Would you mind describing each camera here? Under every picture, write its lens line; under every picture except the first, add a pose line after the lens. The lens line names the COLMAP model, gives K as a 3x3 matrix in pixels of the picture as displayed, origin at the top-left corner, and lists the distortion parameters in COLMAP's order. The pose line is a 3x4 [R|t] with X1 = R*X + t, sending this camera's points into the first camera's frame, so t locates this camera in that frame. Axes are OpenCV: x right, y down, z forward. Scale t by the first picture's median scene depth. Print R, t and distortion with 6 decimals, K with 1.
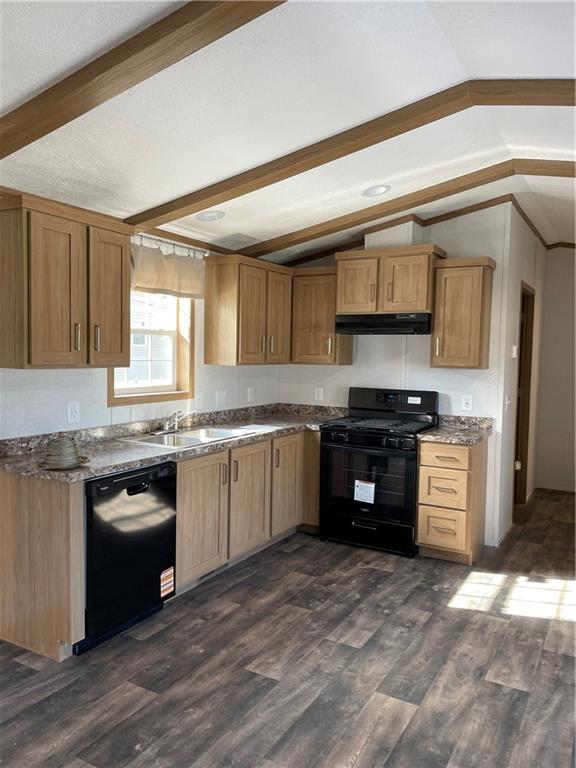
lens RADIAL K [[569.3, 0, 288.0], [0, 569.3, 384.0], [0, 0, 1]] dist [0.092106, -0.117561]
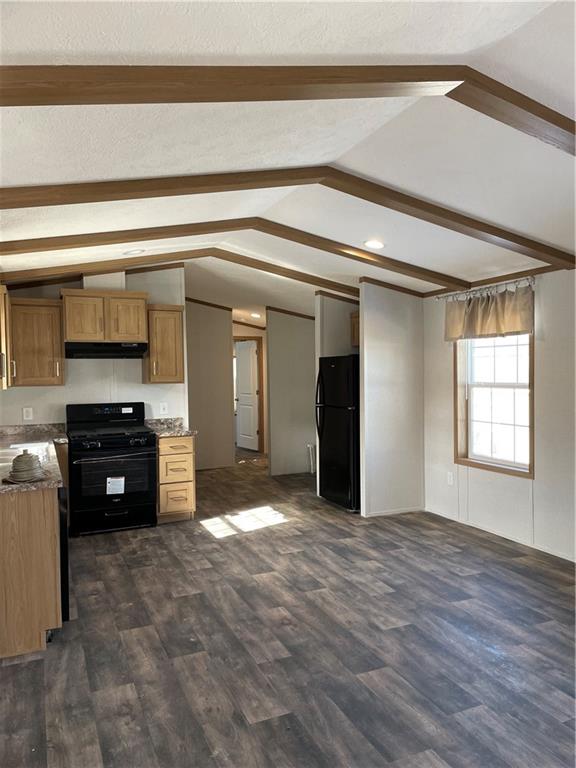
lens RADIAL K [[569.3, 0, 288.0], [0, 569.3, 384.0], [0, 0, 1]] dist [0.092106, -0.117561]
pose [[0.596514, -0.041199, 0.801544, -0.724524], [0.071366, 0.997449, -0.001842, -0.002477], [-0.799423, 0.058302, 0.597933, -0.065242]]
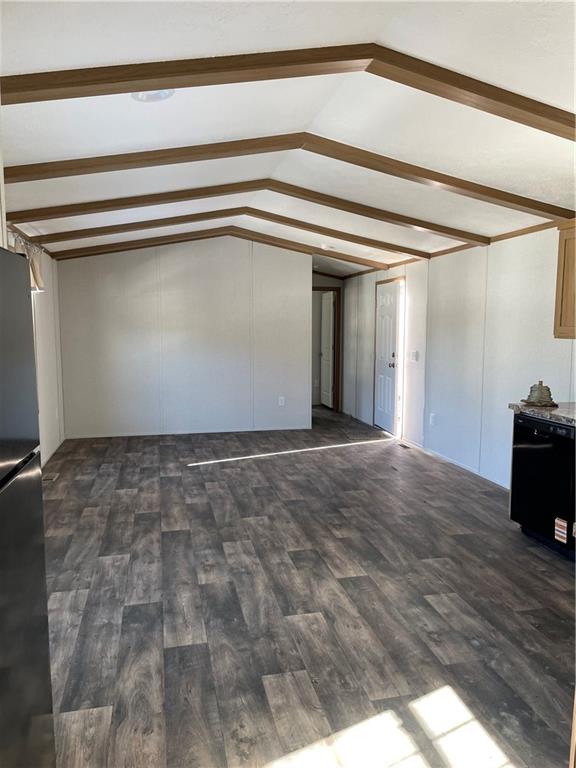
lens RADIAL K [[565.5, 0, 288.0], [0, 565.5, 384.0], [0, 0, 1]] dist [0.006293, -0.037692]
pose [[-0.731242, 0.049520, -0.680318, 0.772592], [-0.056884, 0.989460, 0.133165, -0.046759], [0.679742, 0.136075, -0.720718, 1.176639]]
